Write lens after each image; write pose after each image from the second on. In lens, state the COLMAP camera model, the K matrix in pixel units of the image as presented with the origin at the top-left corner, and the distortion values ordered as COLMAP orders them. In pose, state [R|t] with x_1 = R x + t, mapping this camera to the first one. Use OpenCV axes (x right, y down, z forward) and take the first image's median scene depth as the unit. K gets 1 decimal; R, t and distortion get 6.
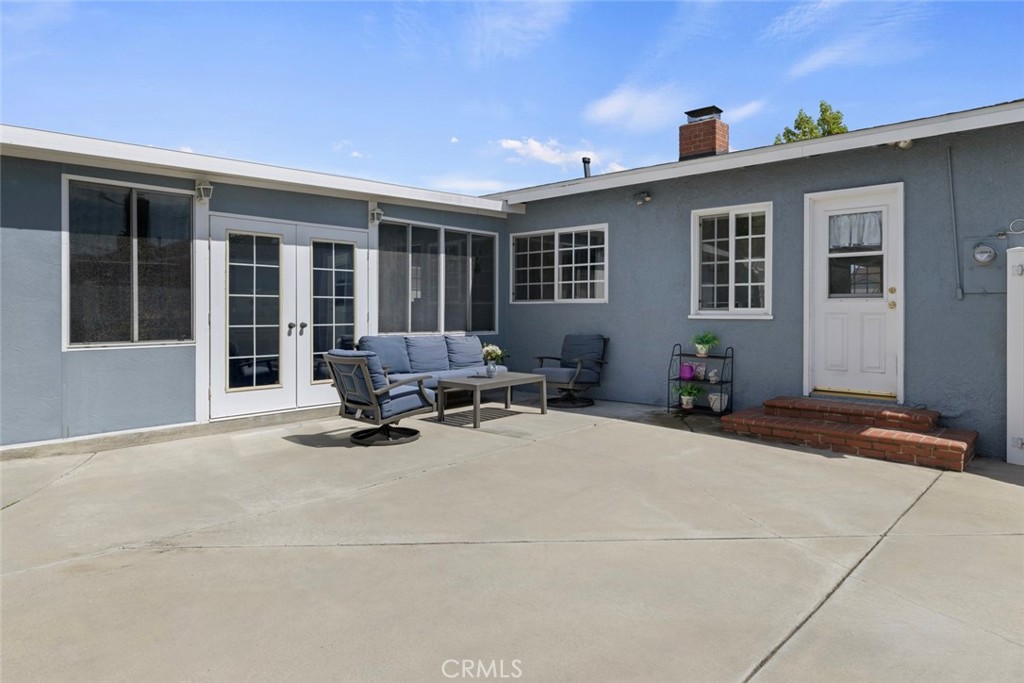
lens RADIAL K [[613.9, 0, 528.4], [0, 613.9, 317.0], [0, 0, 1]] dist [0.000906, -0.000154]
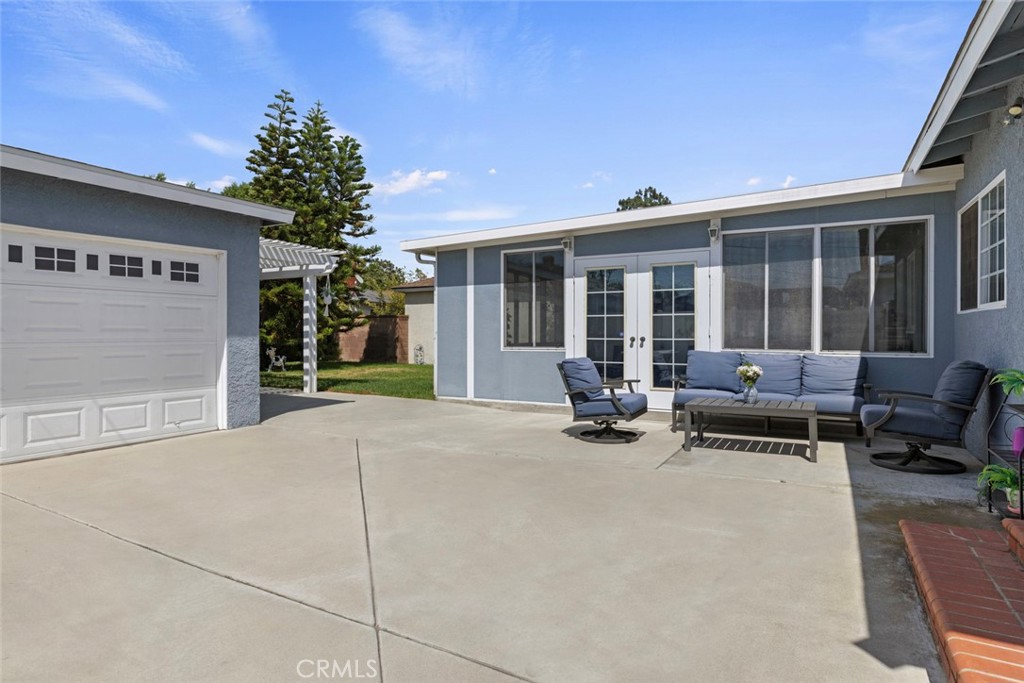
lens RADIAL K [[566.5, 0, 512.2], [0, 566.5, 328.7], [0, 0, 1]] dist [0.003035, -0.000409]
pose [[0.214949, -0.008528, -0.976588, 0.629963], [-0.008676, 0.999906, -0.010641, 0.006955], [0.976587, 0.010760, 0.214855, 0.505199]]
